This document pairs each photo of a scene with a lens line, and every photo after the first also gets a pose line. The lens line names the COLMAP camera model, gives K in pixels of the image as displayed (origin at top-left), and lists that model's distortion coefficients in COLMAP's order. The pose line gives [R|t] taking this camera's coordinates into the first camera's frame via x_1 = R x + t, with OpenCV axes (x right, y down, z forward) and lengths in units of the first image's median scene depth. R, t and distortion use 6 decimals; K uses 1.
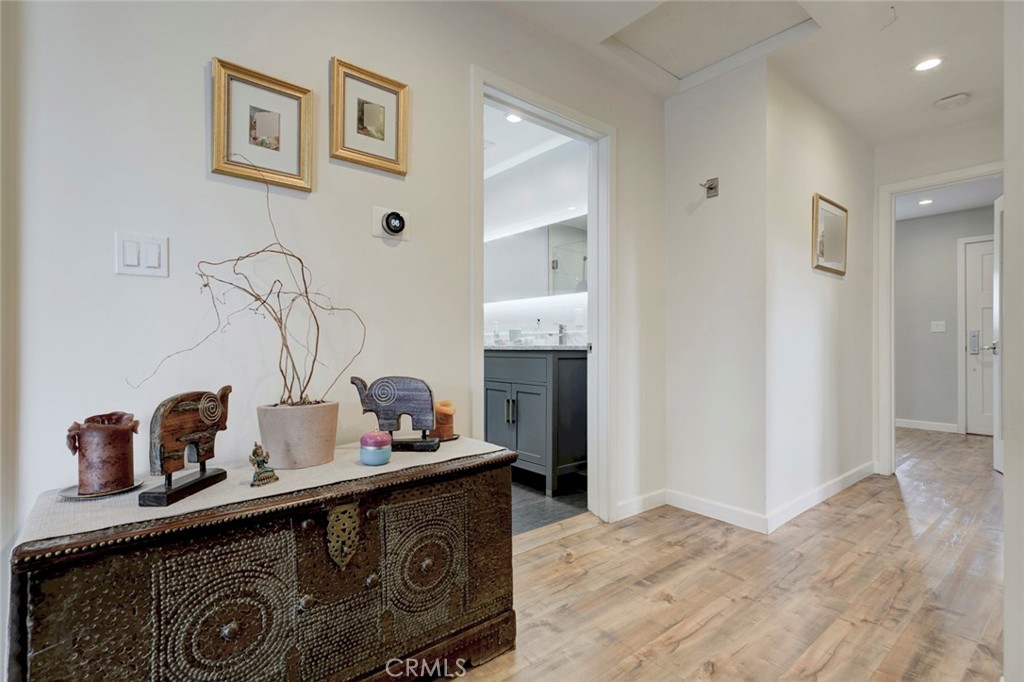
lens RADIAL K [[475.3, 0, 510.4], [0, 475.3, 343.4], [0, 0, 1]] dist [0.002808, 0.000303]
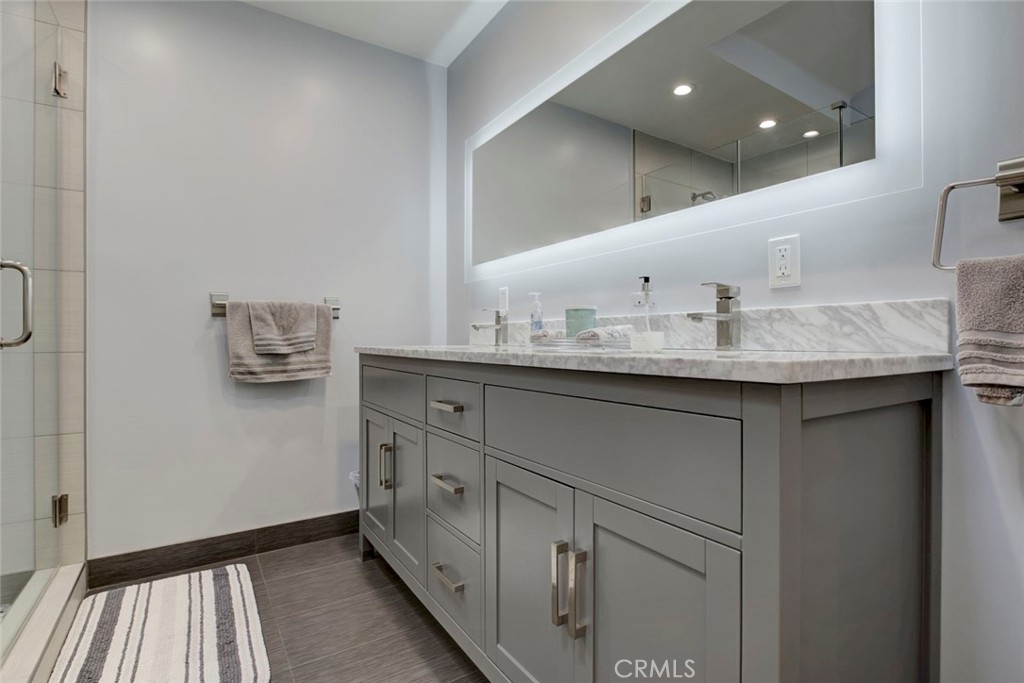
lens RADIAL K [[475.3, 0, 513.0], [0, 475.3, 340.1], [0, 0, 1]] dist [0.002808, 0.000303]
pose [[0.993037, -0.005963, -0.117650, 0.000071], [0.006368, 0.999975, 0.003068, -0.004241], [0.117629, -0.003796, 0.993050, 0.637270]]
